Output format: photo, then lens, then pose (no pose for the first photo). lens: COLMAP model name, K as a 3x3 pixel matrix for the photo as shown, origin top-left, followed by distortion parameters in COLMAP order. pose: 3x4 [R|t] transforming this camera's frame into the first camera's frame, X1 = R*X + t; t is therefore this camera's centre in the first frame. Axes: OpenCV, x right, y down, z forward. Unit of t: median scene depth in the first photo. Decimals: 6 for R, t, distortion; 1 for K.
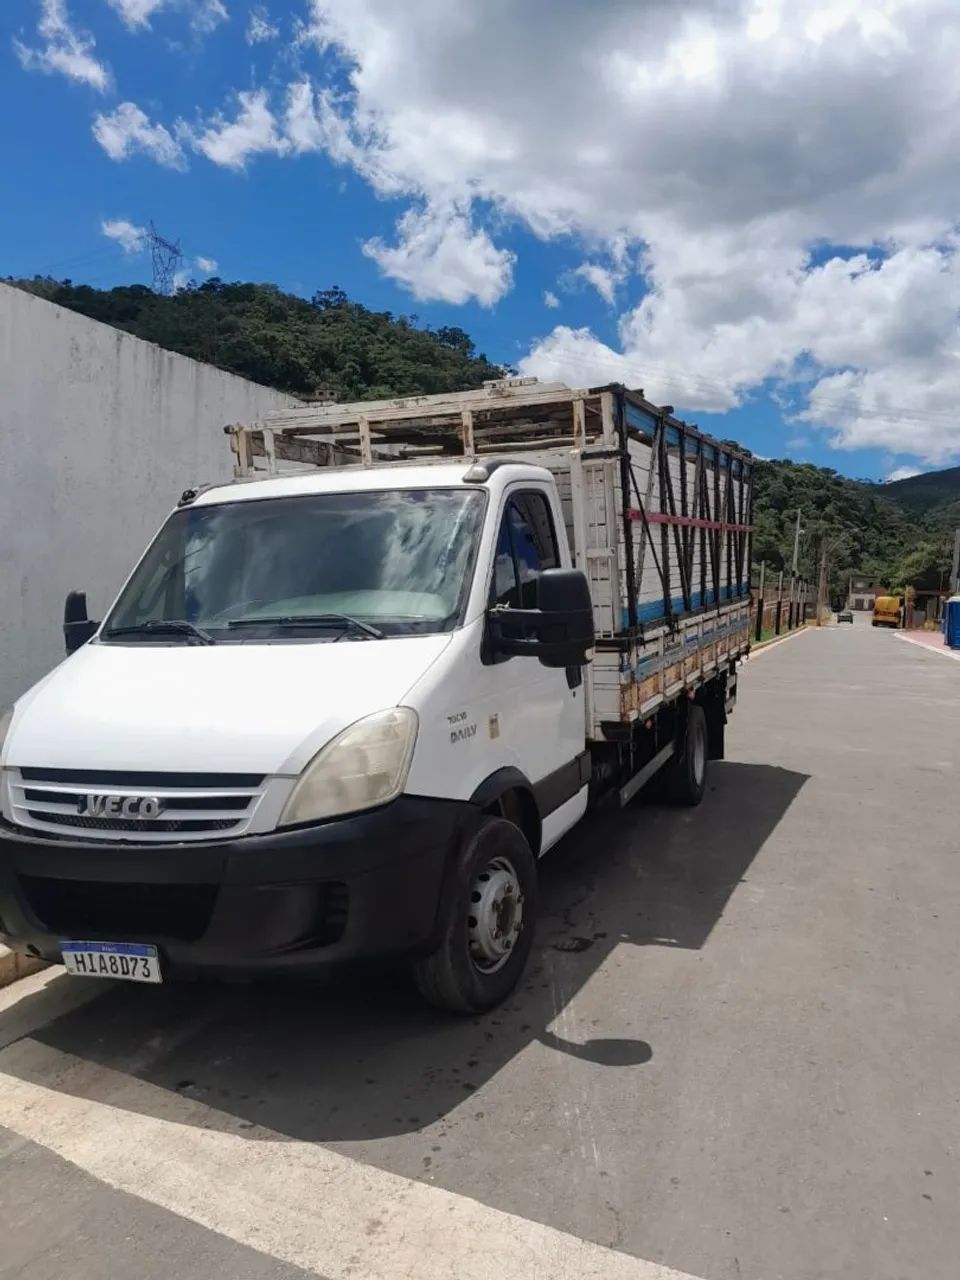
lens RADIAL K [[973.1, 0, 480.0], [0, 973.1, 640.0], [0, 0, 1]] dist [0.045645, -0.005784]
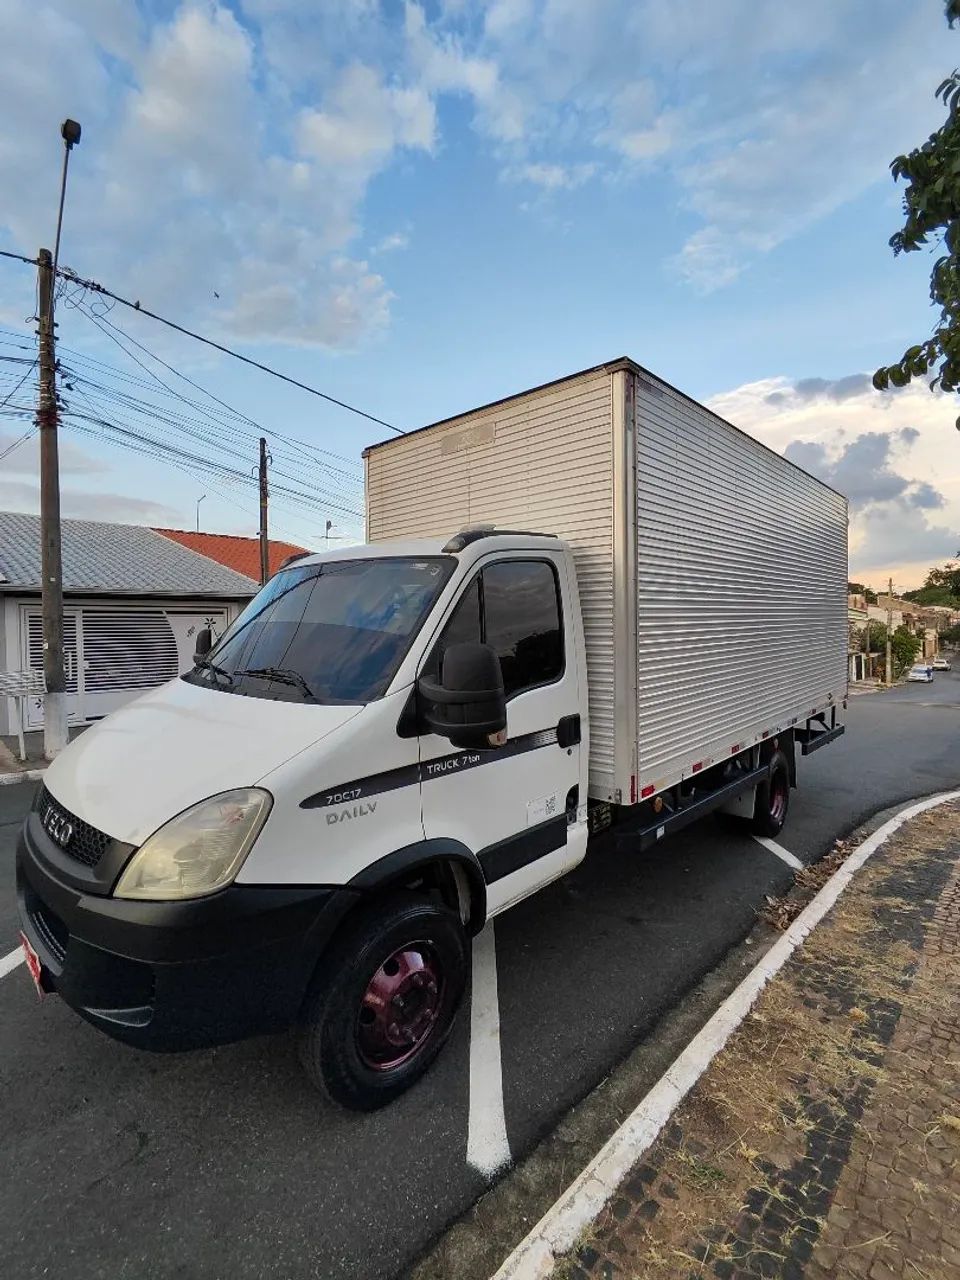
lens RADIAL K [[581.0, 0, 480.0], [0, 581.0, 640.0], [0, 0, 1]] dist [-0.002147, -0.000171]
pose [[0.936985, 0.050496, -0.345700, 0.251834], [-0.055033, 0.998479, -0.003316, -0.068400], [0.345007, 0.022131, 0.938339, 0.422032]]
